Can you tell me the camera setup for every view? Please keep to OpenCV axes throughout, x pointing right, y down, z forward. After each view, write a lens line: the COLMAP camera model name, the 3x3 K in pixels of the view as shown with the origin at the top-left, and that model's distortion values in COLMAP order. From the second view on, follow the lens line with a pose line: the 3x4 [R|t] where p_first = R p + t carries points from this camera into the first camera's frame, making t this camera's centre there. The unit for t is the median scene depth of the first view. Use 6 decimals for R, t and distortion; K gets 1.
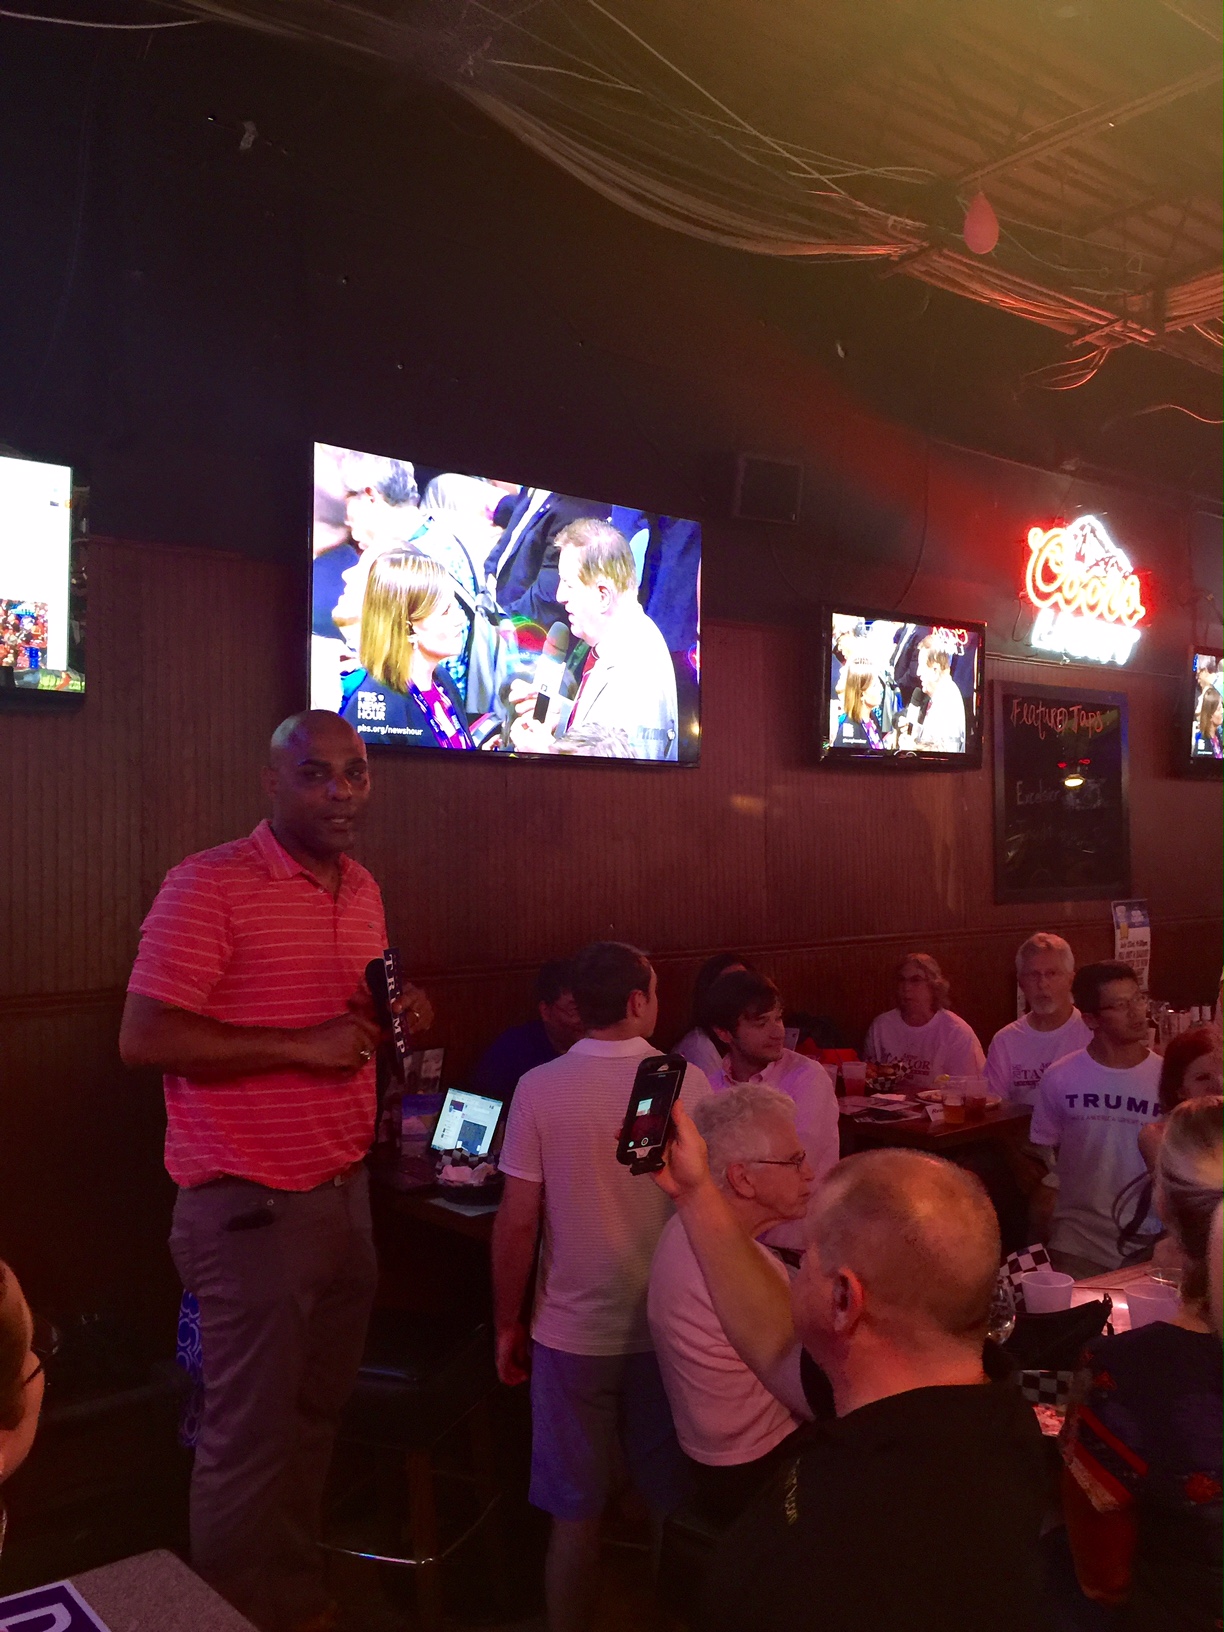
lens RADIAL K [[1414.3, 0, 621.9], [0, 1414.3, 831.0], [0, 0, 1]] dist [0.034064, -0.064371]
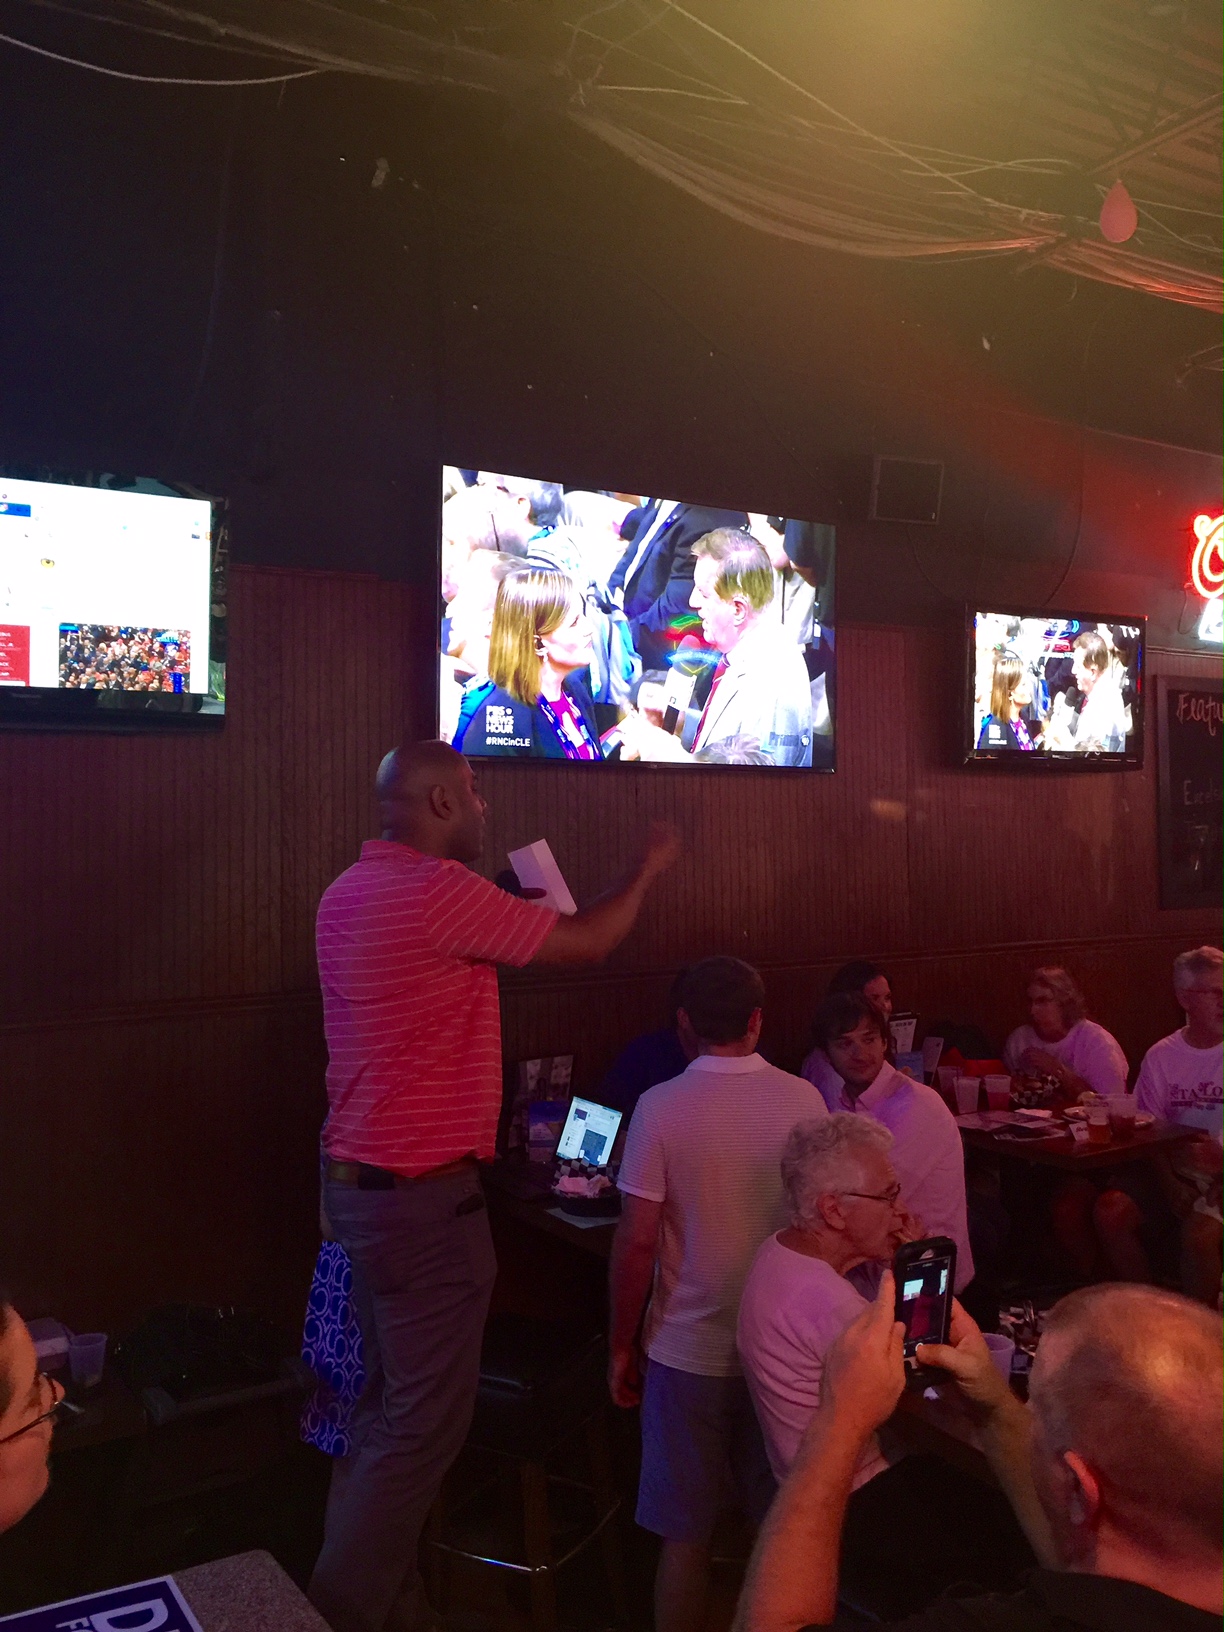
lens RADIAL K [[1414.3, 0, 604.6], [0, 1414.3, 807.4], [0, 0, 1]] dist [0.034064, -0.064371]
pose [[0.990447, -0.003683, -0.137842, 0.040262], [0.002671, 0.999968, -0.007527, -0.017536], [0.137865, 0.007087, 0.990426, -0.001359]]
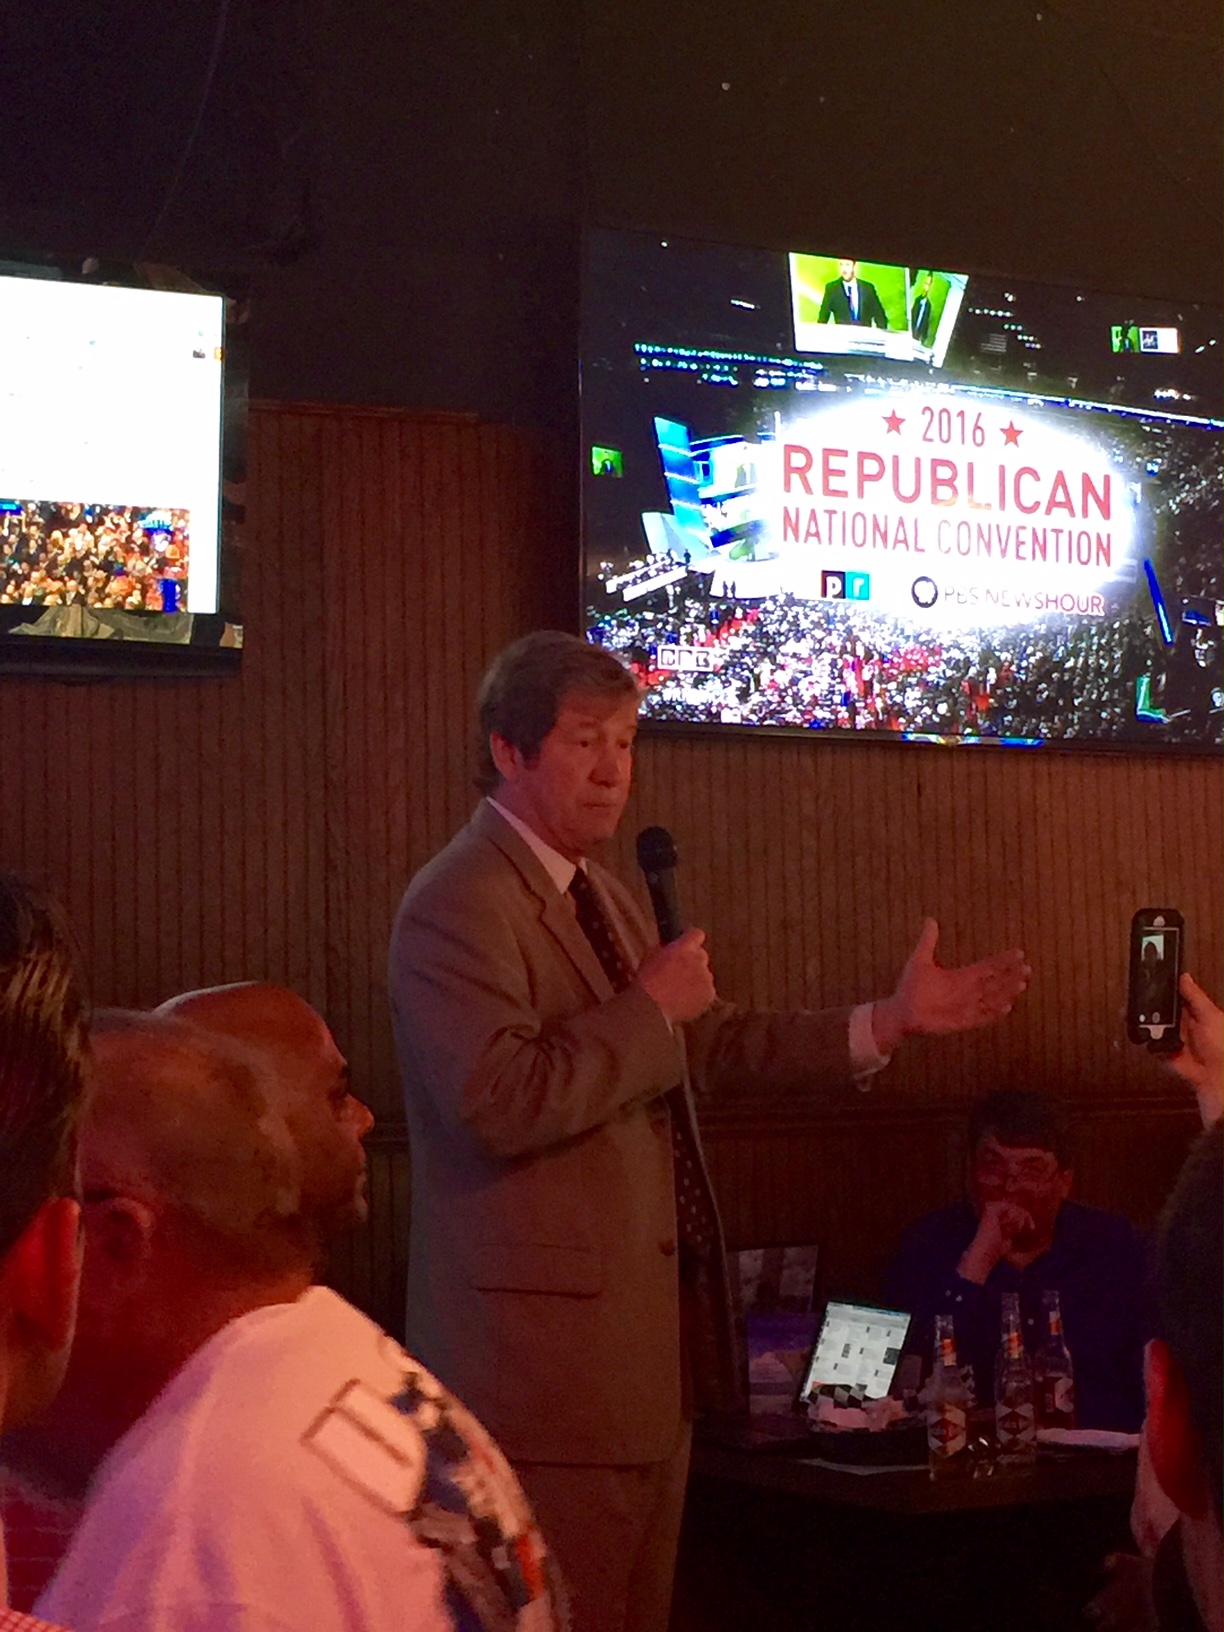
lens RADIAL K [[3086.9, 0, 609.2], [0, 3086.9, 813.9], [0, 0, 1]] dist [-0.017129, 0.000000]
pose [[0.980947, -0.022549, -0.192963, 0.040488], [0.013859, 0.998833, -0.046264, 0.038123], [0.193781, 0.042709, 0.980115, -0.279224]]
